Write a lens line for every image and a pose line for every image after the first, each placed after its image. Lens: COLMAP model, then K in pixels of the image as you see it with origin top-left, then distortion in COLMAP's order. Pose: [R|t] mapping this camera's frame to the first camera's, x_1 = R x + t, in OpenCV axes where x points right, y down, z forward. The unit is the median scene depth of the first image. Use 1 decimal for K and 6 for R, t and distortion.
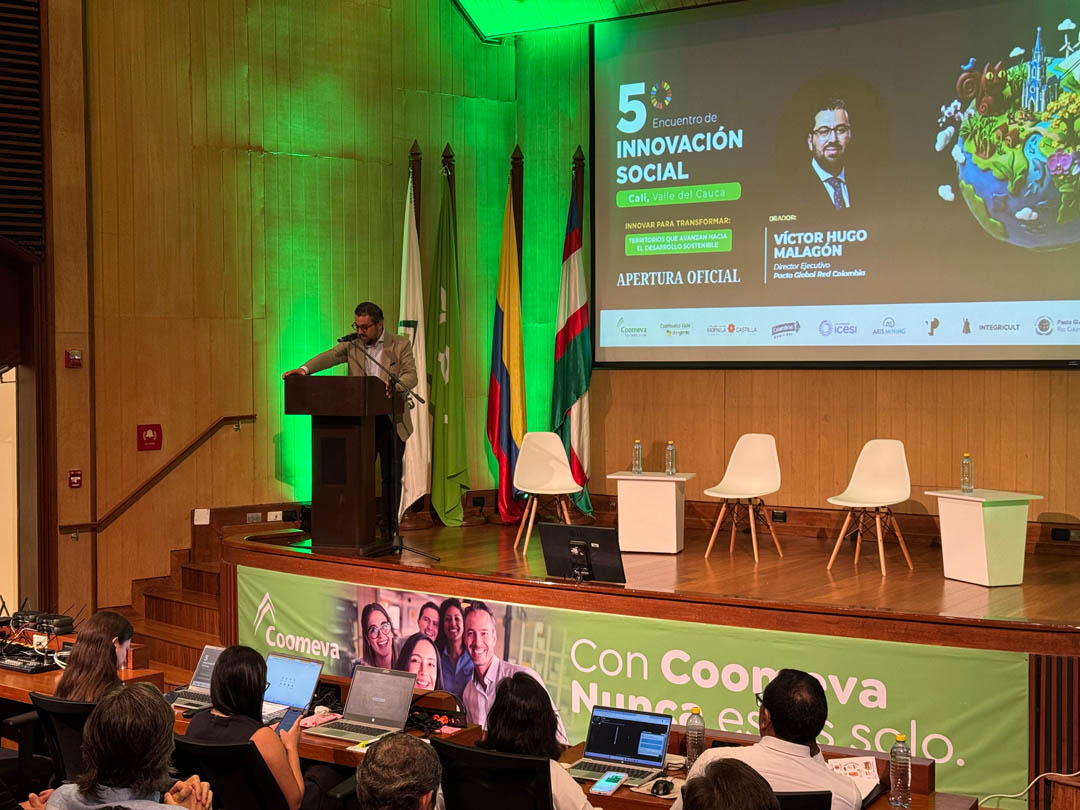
lens RADIAL K [[1497.3, 0, 540.0], [0, 1497.3, 405.0], [0, 0, 1]] dist [0.182762, -0.326599]
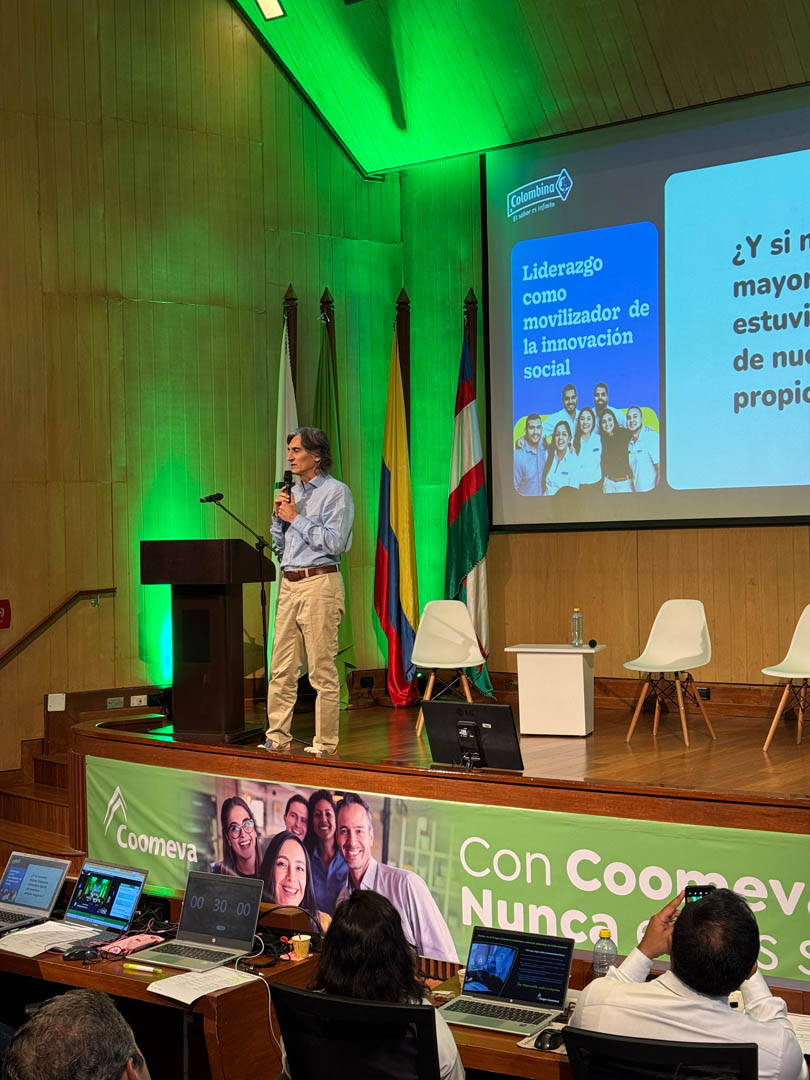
lens RADIAL K [[1497.3, 0, 408.1], [0, 1497.3, 545.0], [0, 0, 1]] dist [0.182762, -0.326599]
pose [[0.999405, -0.016167, -0.030457, 0.015113], [0.015152, 0.999332, -0.033250, 0.014188], [0.030974, 0.032769, 0.998983, 0.108993]]
